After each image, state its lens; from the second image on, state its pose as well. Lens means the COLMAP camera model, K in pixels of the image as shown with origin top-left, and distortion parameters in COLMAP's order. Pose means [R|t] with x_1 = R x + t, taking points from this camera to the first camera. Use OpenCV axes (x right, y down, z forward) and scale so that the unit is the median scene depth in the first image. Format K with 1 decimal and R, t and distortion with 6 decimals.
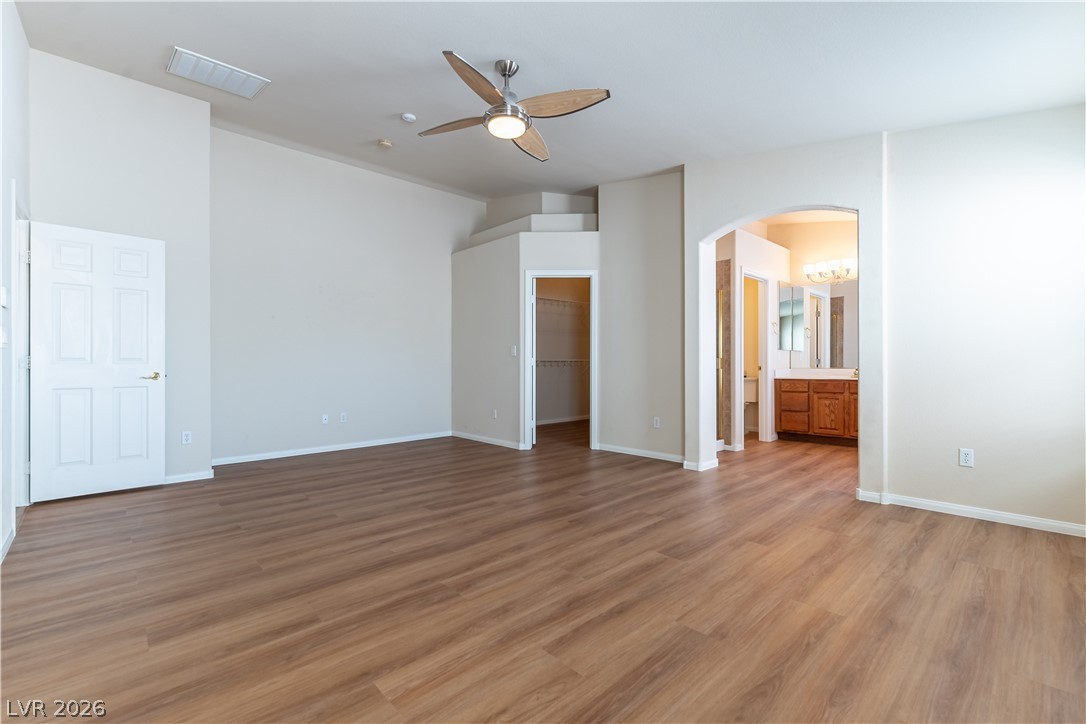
lens RADIAL K [[479.5, 0, 540.4], [0, 479.5, 358.4], [0, 0, 1]] dist [-0.007038, 0.001778]
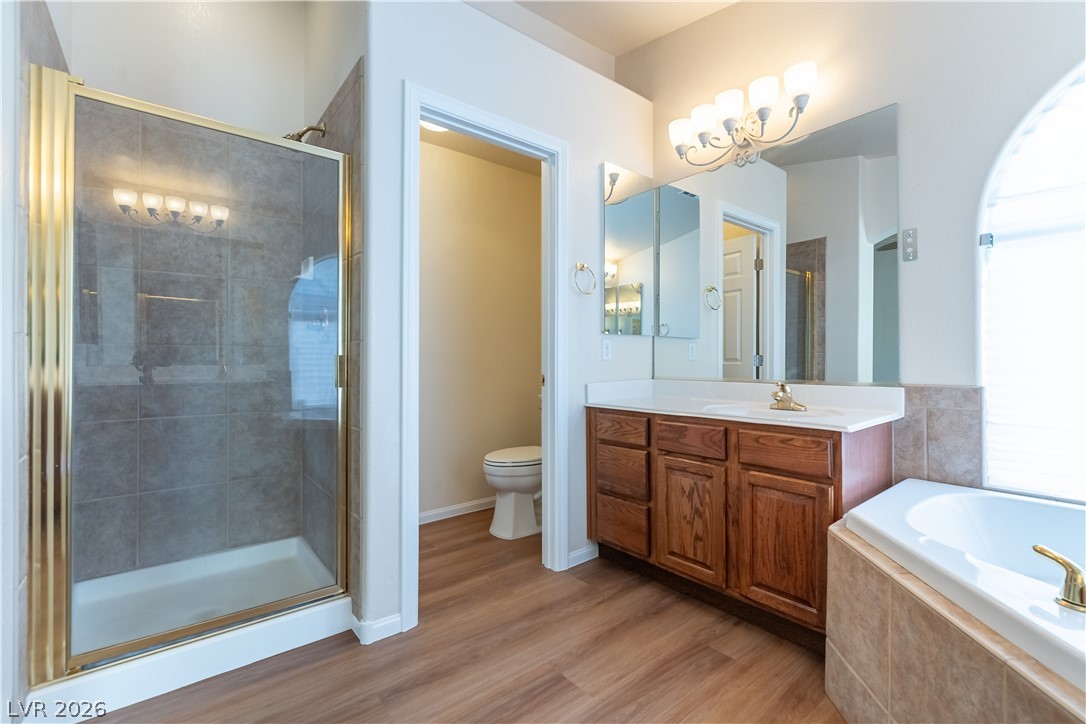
lens RADIAL K [[479.5, 0, 548.4], [0, 479.5, 357.9], [0, 0, 1]] dist [-0.007038, 0.001778]
pose [[0.997825, -0.002735, -0.065868, 0.502995], [0.003412, 0.999943, 0.010162, -0.002107], [0.065837, -0.010365, 0.997777, 0.624224]]
